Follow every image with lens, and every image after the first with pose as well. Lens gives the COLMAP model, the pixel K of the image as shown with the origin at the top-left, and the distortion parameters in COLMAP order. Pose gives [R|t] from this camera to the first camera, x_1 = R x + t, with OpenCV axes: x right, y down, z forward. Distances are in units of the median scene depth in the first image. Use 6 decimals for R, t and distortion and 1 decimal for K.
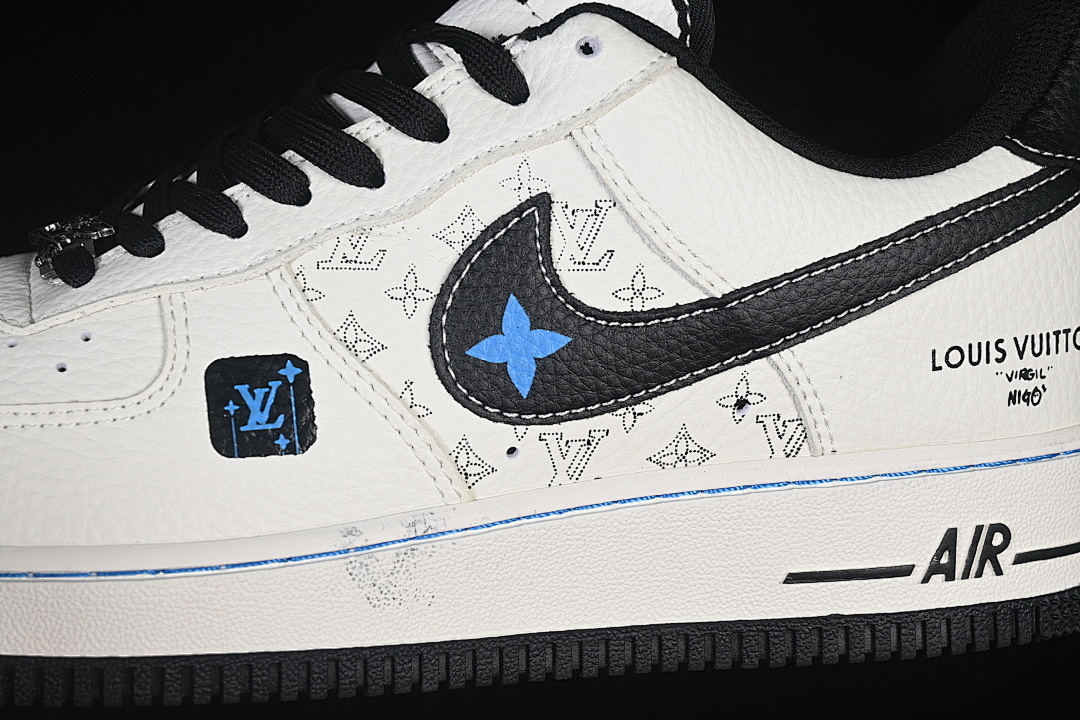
lens RADIAL K [[2346.8, 0, 540.0], [0, 2346.8, 360.0], [0, 0, 1]] dist [-0.060766, -0.020591]
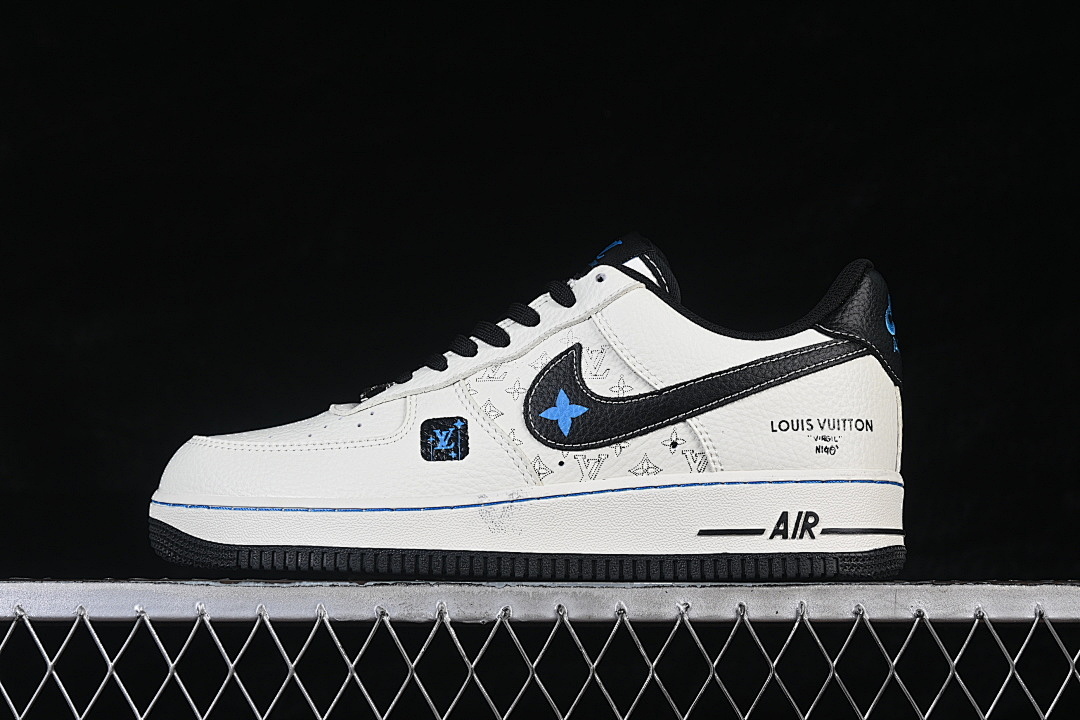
lens RADIAL K [[2346.8, 0, 540.0], [0, 2346.8, 360.0], [0, 0, 1]] dist [-0.060766, -0.020591]
pose [[0.967436, -0.029535, -0.251386, 0.500692], [-0.046460, 0.955574, -0.291066, 0.562833], [0.248814, 0.293267, 0.923085, -0.974681]]
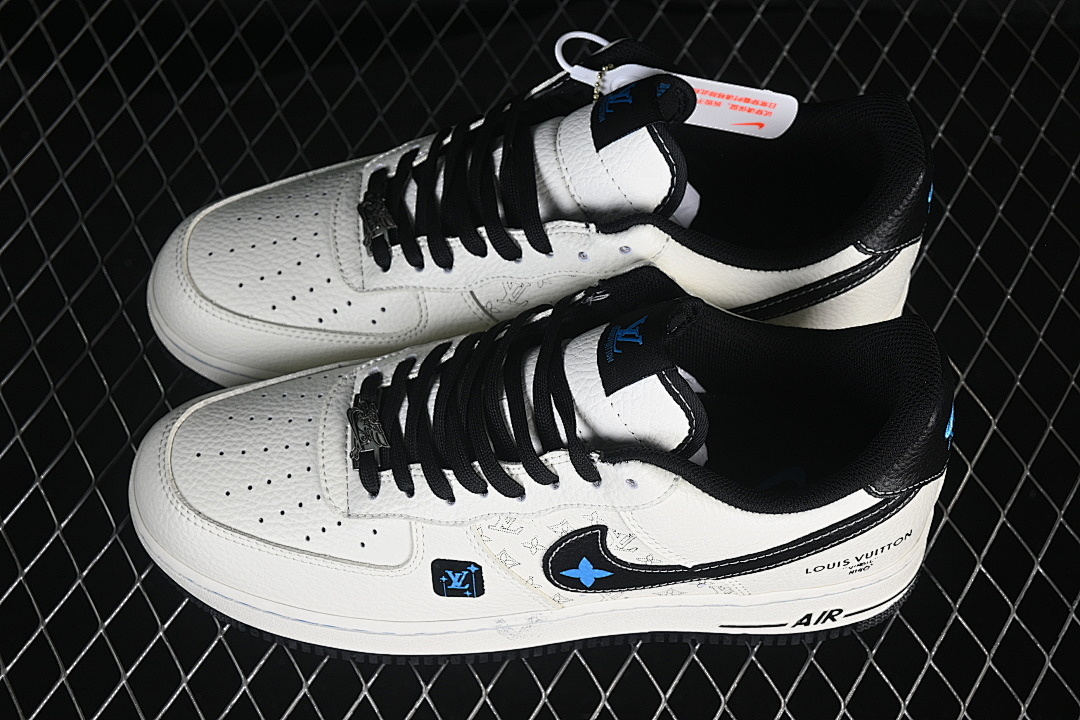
lens RADIAL K [[2346.8, 0, 540.0], [0, 2346.8, 360.0], [0, 0, 1]] dist [-0.060766, -0.020591]
pose [[0.985560, 0.146995, -0.084042, 0.090976], [-0.039199, 0.680927, 0.731301, -1.557300], [0.164724, -0.717447, 0.676857, -0.218096]]
